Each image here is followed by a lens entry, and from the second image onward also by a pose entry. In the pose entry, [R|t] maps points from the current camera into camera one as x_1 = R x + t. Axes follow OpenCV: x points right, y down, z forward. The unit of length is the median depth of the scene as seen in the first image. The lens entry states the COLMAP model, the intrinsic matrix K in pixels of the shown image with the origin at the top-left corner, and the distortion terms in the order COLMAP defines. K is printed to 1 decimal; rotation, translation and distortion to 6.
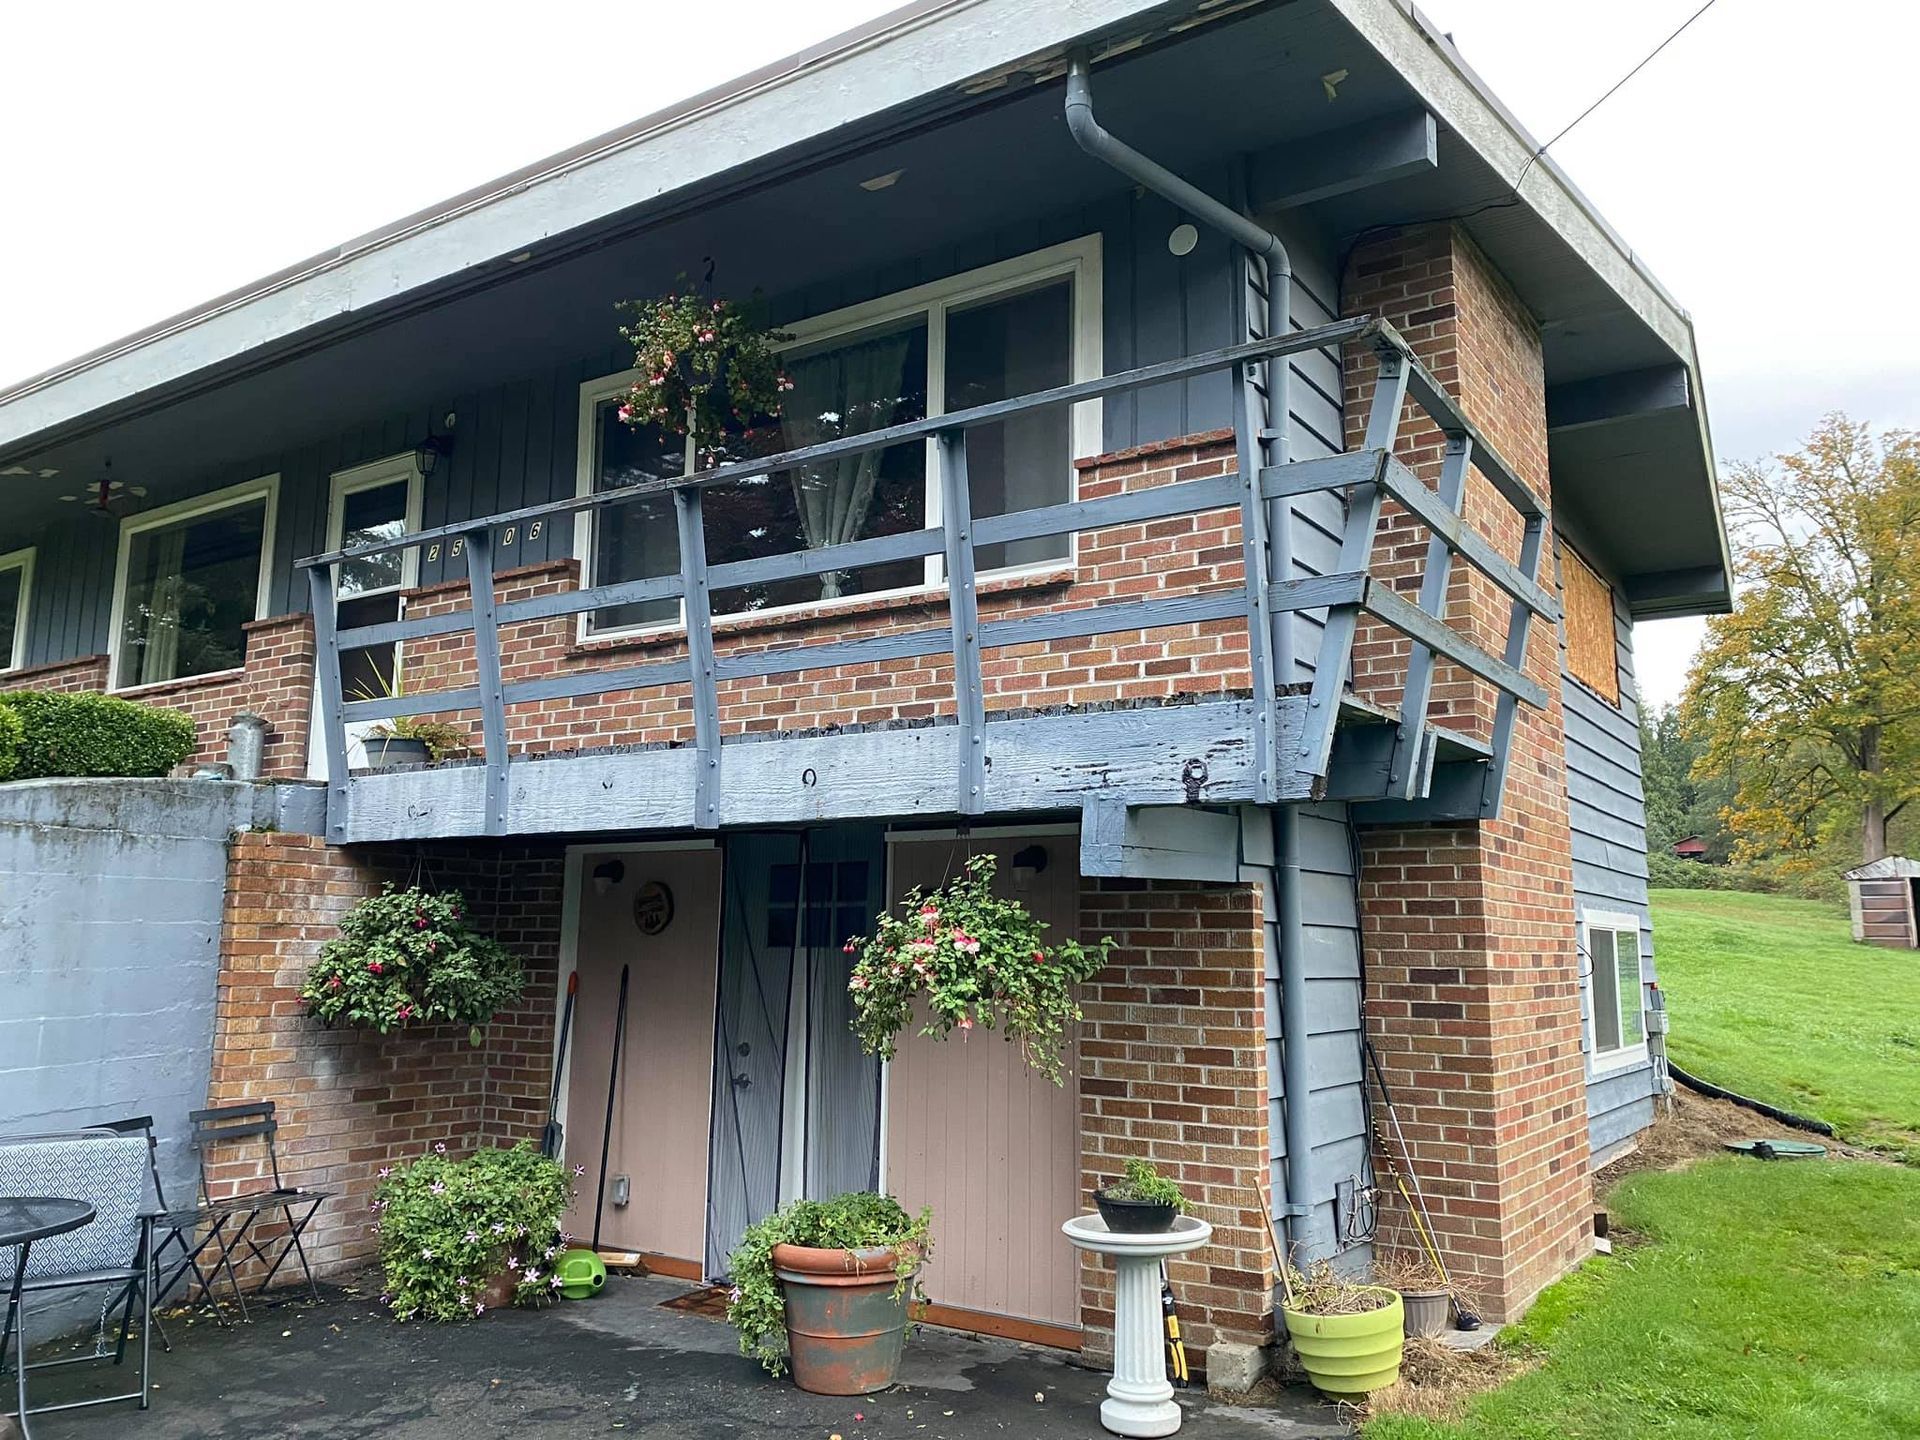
lens RADIAL K [[1465.1, 0, 960.0], [0, 1465.1, 710.1], [0, 0, 1]] dist [0.004872, 0.009426]
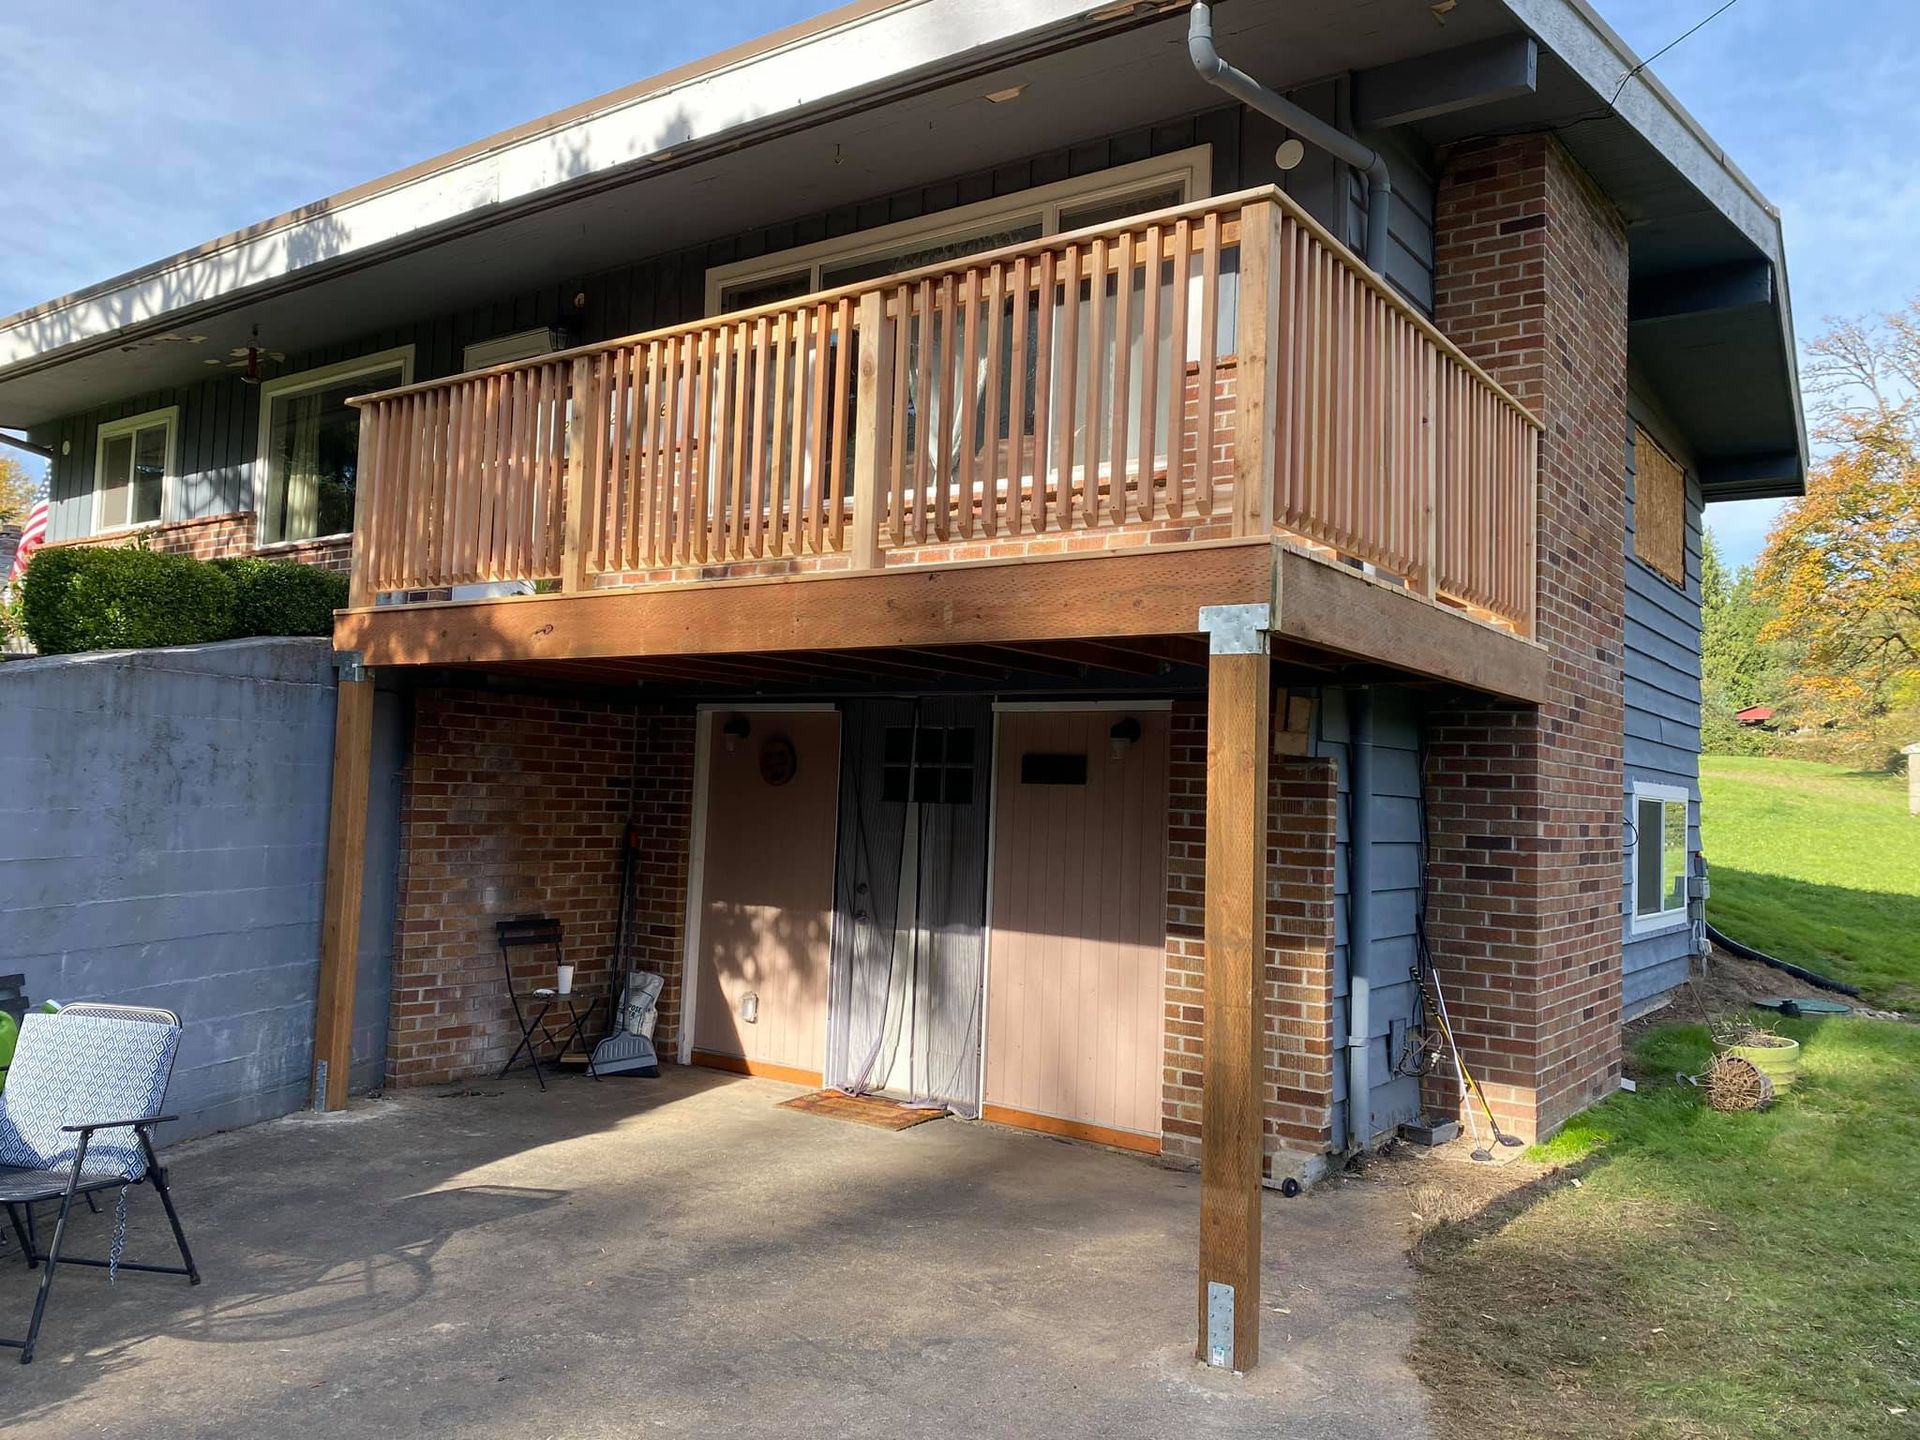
lens RADIAL K [[1465.1, 0, 960.0], [0, 1465.1, 710.1], [0, 0, 1]] dist [0.004872, 0.009426]
pose [[0.999002, 0.023749, -0.037832, -0.032710], [-0.019724, 0.994440, 0.103437, -0.022681], [0.040078, -0.102587, 0.993916, -0.097235]]
